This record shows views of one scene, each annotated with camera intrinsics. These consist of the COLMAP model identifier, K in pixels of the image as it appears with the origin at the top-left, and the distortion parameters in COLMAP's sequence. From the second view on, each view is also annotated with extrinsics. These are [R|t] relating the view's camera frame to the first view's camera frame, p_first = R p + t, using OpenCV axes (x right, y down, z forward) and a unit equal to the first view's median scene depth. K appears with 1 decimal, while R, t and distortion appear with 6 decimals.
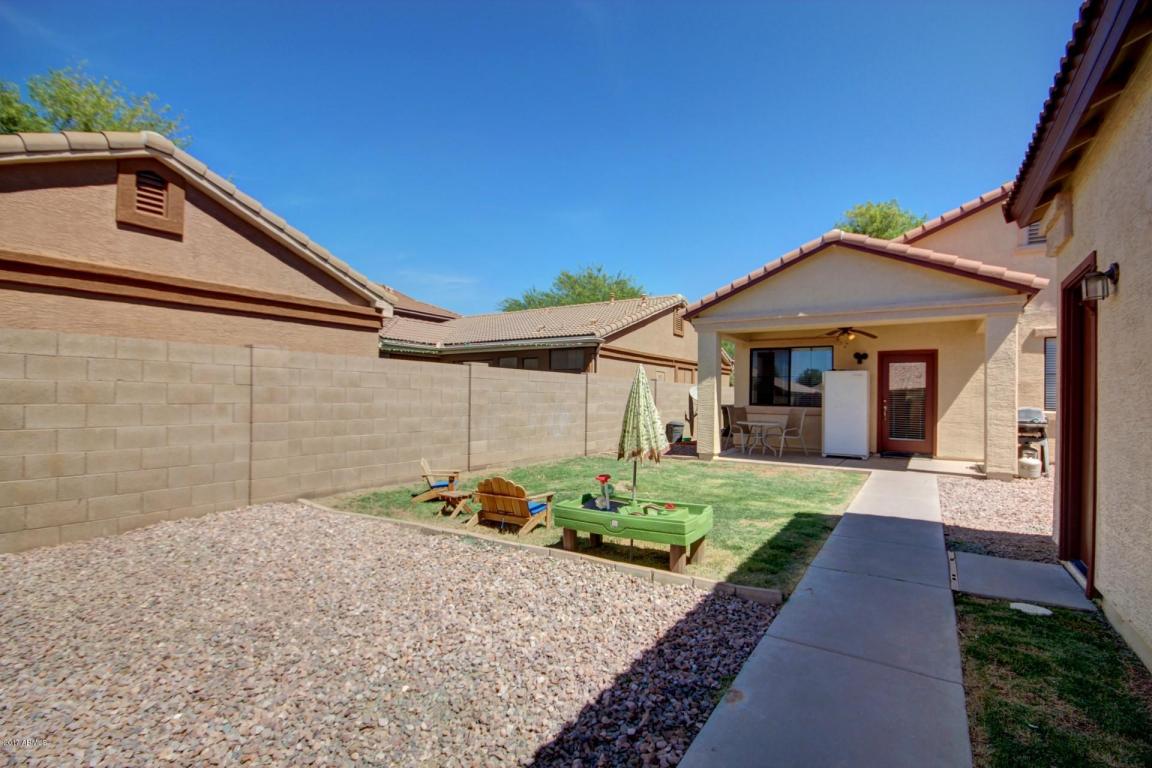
lens RADIAL K [[545.3, 0, 575.6], [0, 545.3, 396.5], [0, 0, 1]] dist [0.003185, -0.012704]
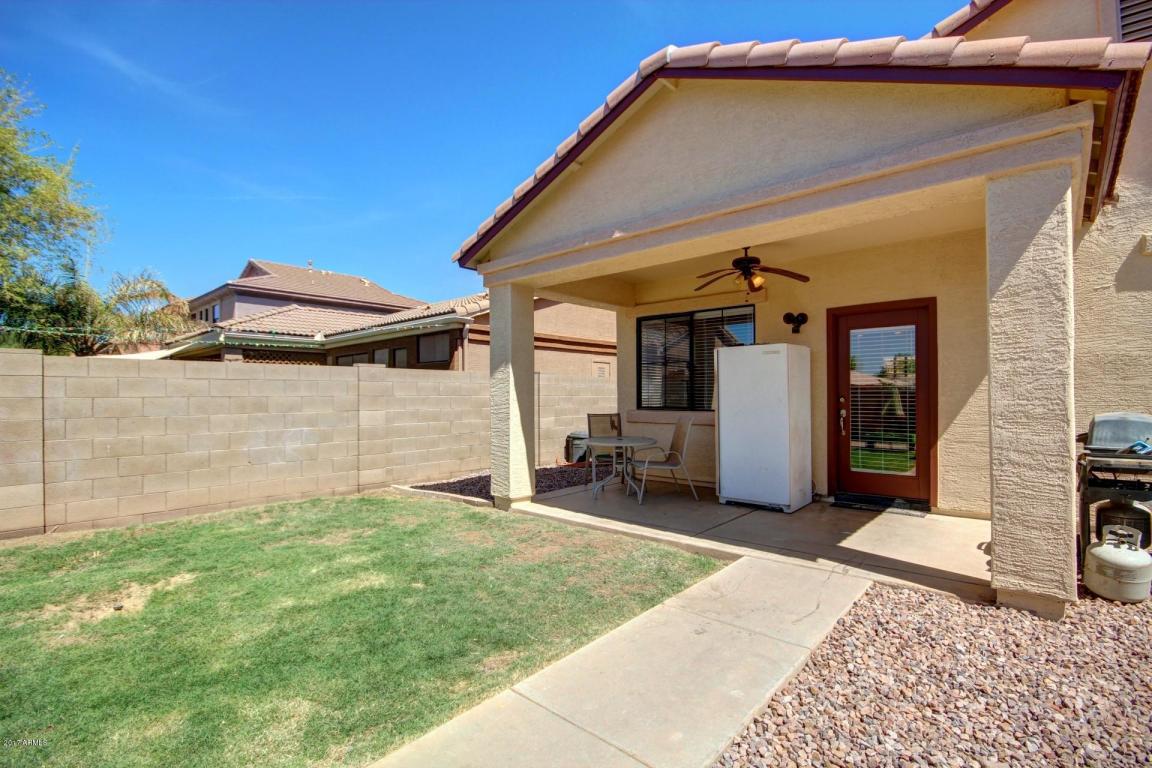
lens RADIAL K [[545.3, 0, 575.6], [0, 545.3, 396.5], [0, 0, 1]] dist [0.003185, -0.012704]
pose [[0.988263, -0.018342, -0.151658, 0.395411], [0.018669, 0.999825, 0.000735, -0.000657], [0.151618, -0.003558, 0.988433, 0.433869]]
